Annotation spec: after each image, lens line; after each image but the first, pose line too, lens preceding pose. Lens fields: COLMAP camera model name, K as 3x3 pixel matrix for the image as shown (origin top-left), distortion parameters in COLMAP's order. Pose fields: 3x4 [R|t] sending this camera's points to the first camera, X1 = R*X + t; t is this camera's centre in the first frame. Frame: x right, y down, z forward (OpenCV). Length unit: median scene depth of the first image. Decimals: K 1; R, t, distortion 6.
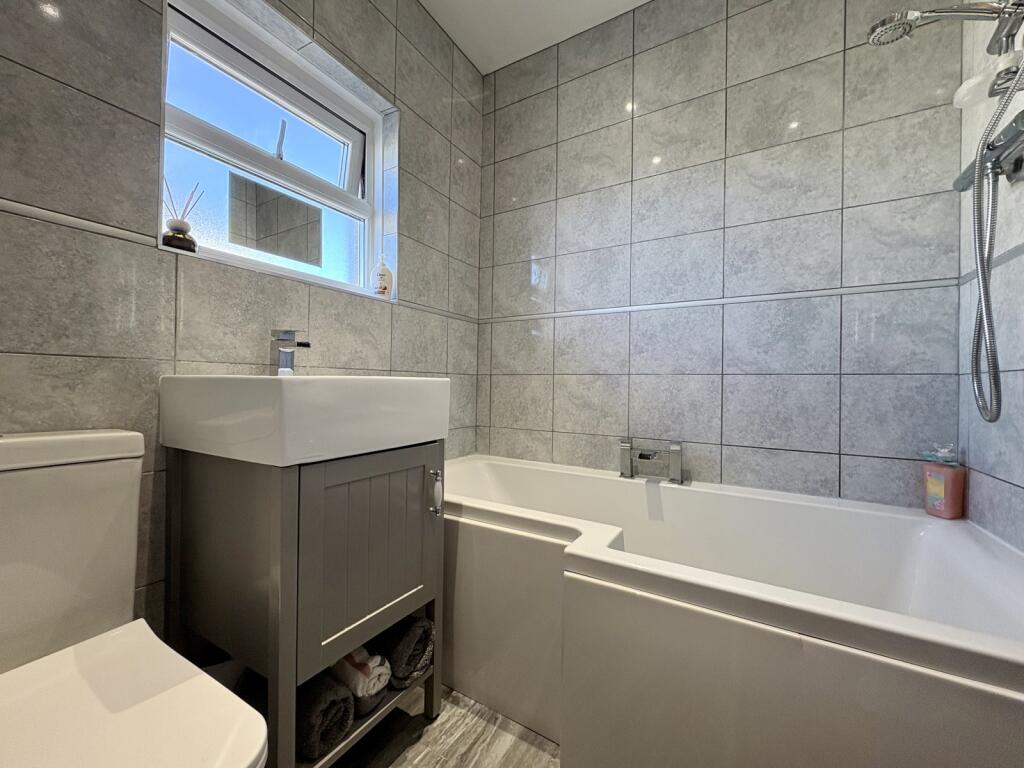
lens RADIAL K [[410.4, 0, 513.3], [0, 410.4, 385.0], [0, 0, 1]] dist [0.000168, 0.000211]
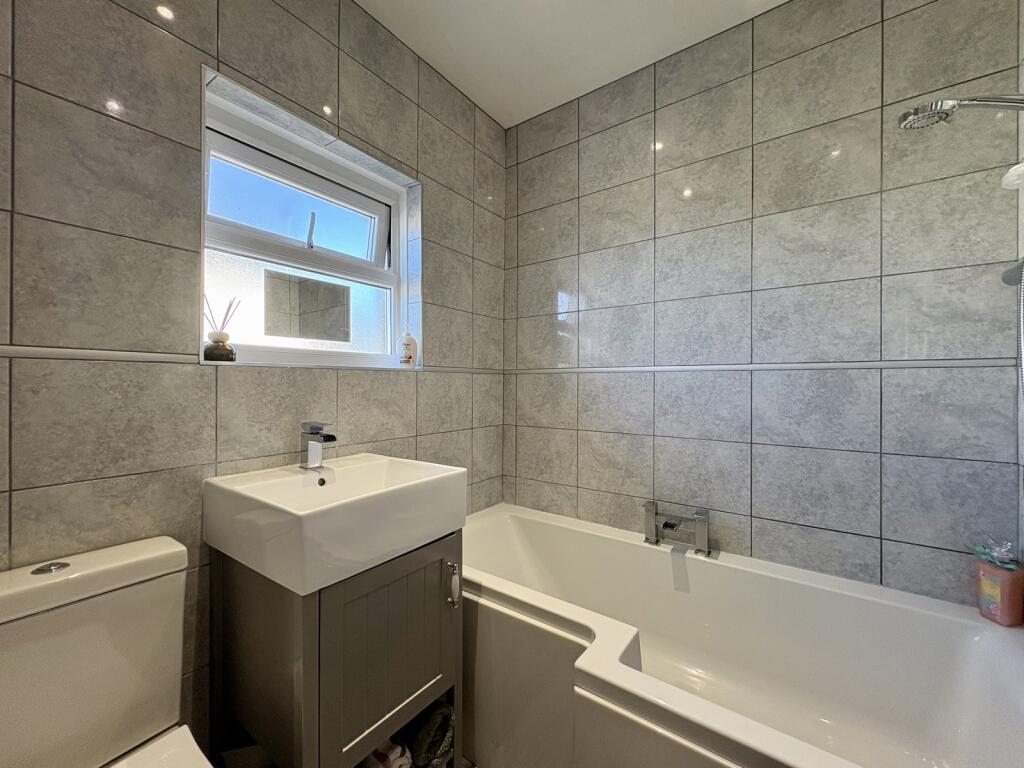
lens RADIAL K [[410.4, 0, 513.2], [0, 410.4, 383.3], [0, 0, 1]] dist [0.000168, 0.000211]
pose [[0.995553, -0.010783, -0.093584, 0.048988], [0.010893, 0.999940, 0.000665, -0.188203], [0.093571, -0.001681, 0.995611, -0.010467]]
